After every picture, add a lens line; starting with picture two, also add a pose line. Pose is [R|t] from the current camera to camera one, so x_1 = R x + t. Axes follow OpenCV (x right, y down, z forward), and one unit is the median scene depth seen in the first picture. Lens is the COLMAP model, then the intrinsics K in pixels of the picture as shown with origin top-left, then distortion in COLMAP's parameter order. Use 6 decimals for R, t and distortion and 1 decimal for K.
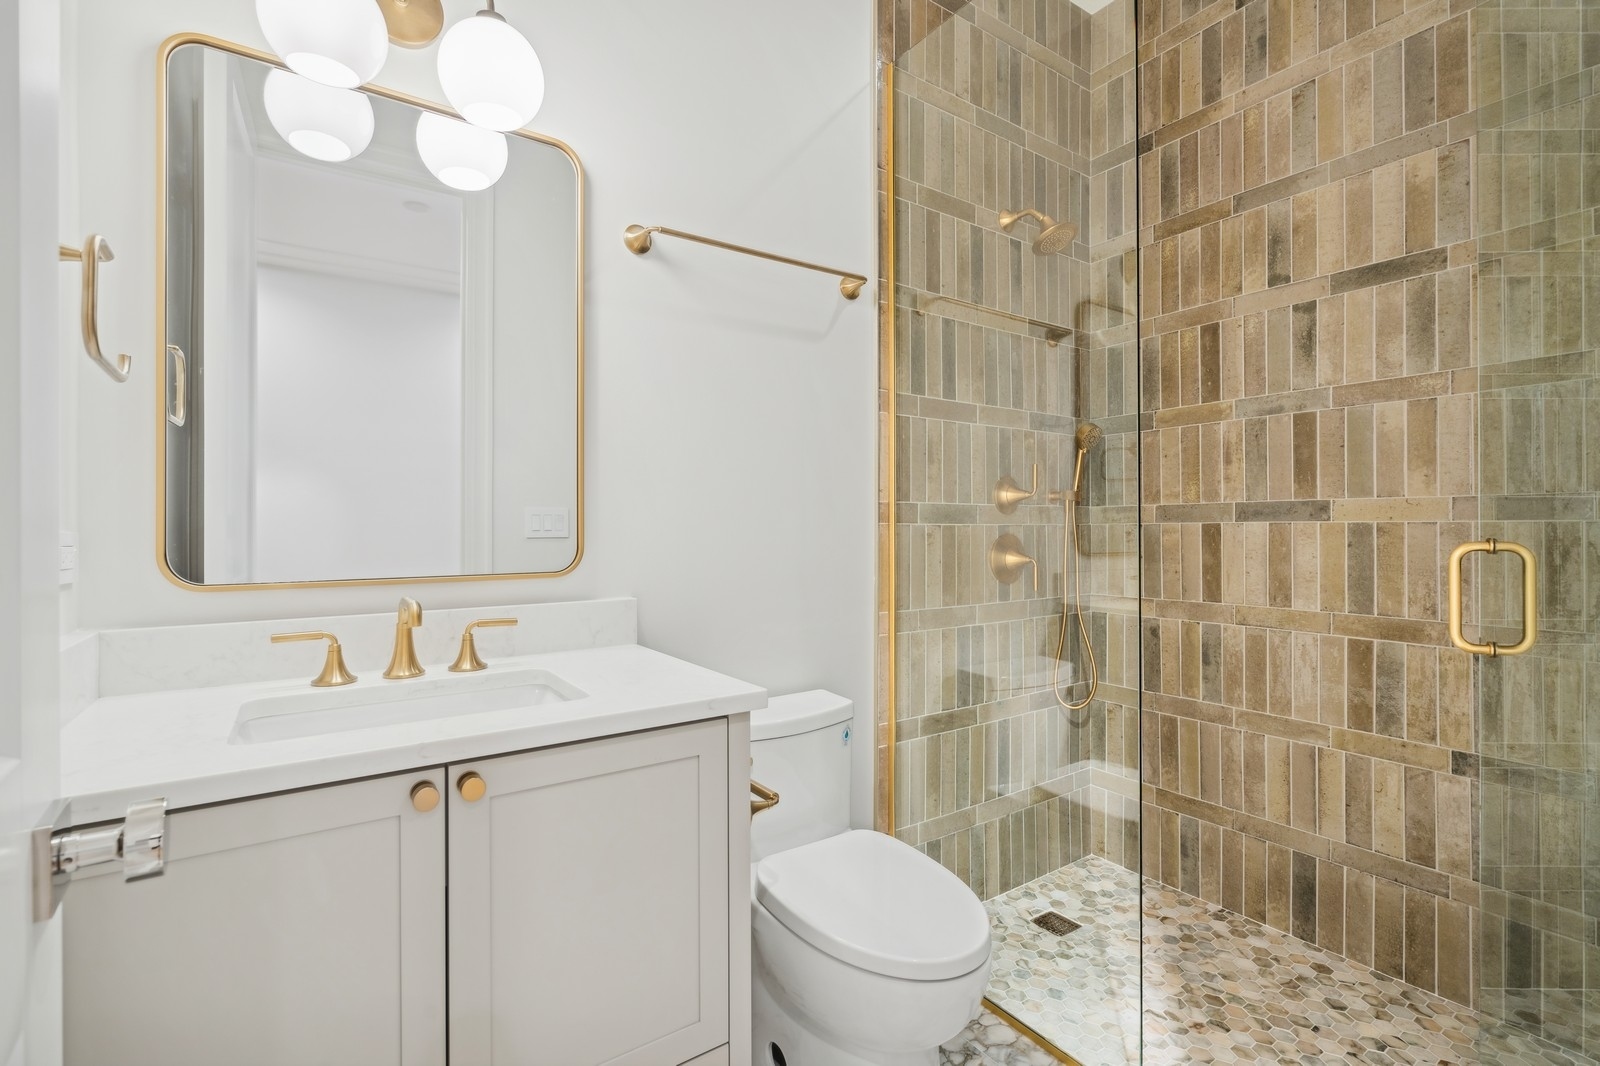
lens RADIAL K [[728.0, 0, 800.1], [0, 728.0, 538.9], [0, 0, 1]] dist [-0.002960, 0.001003]
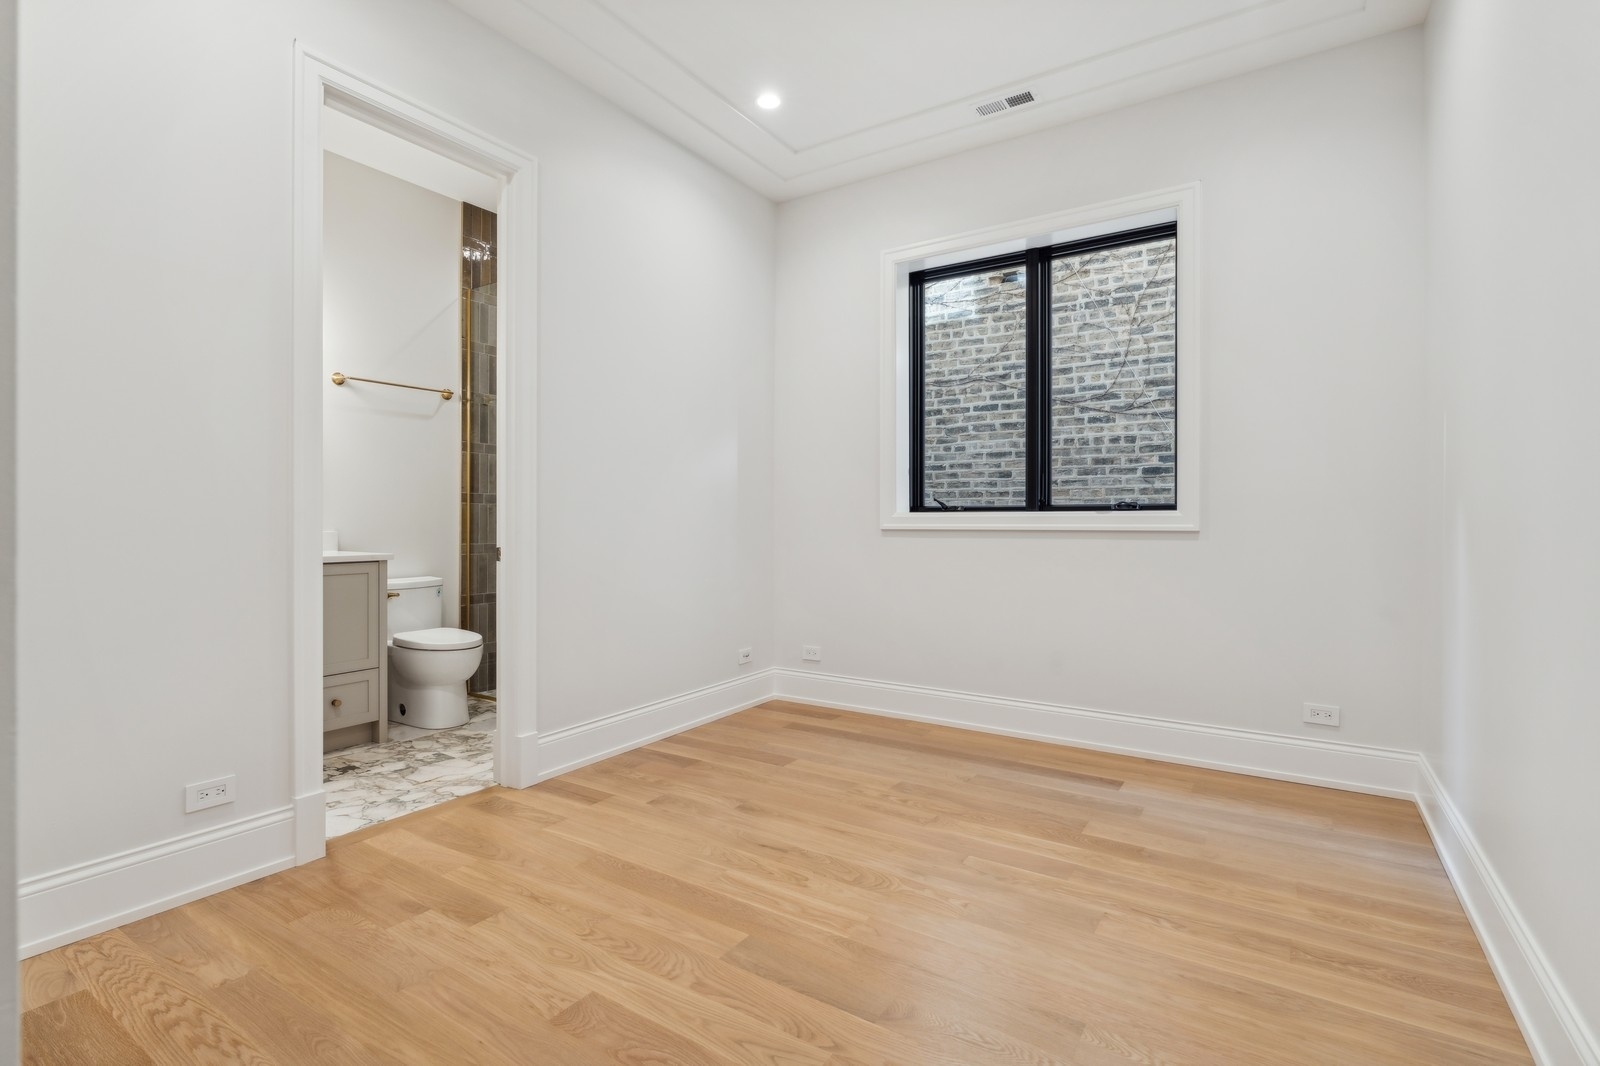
lens RADIAL K [[750.4, 0, 801.8], [0, 750.4, 522.7], [0, 0, 1]] dist [0.001672, 0.000072]
pose [[0.921531, 0.009076, 0.388199, 0.175754], [-0.010537, 0.999943, 0.001636, 0.024557], [-0.388162, -0.005598, 0.921574, -1.457949]]
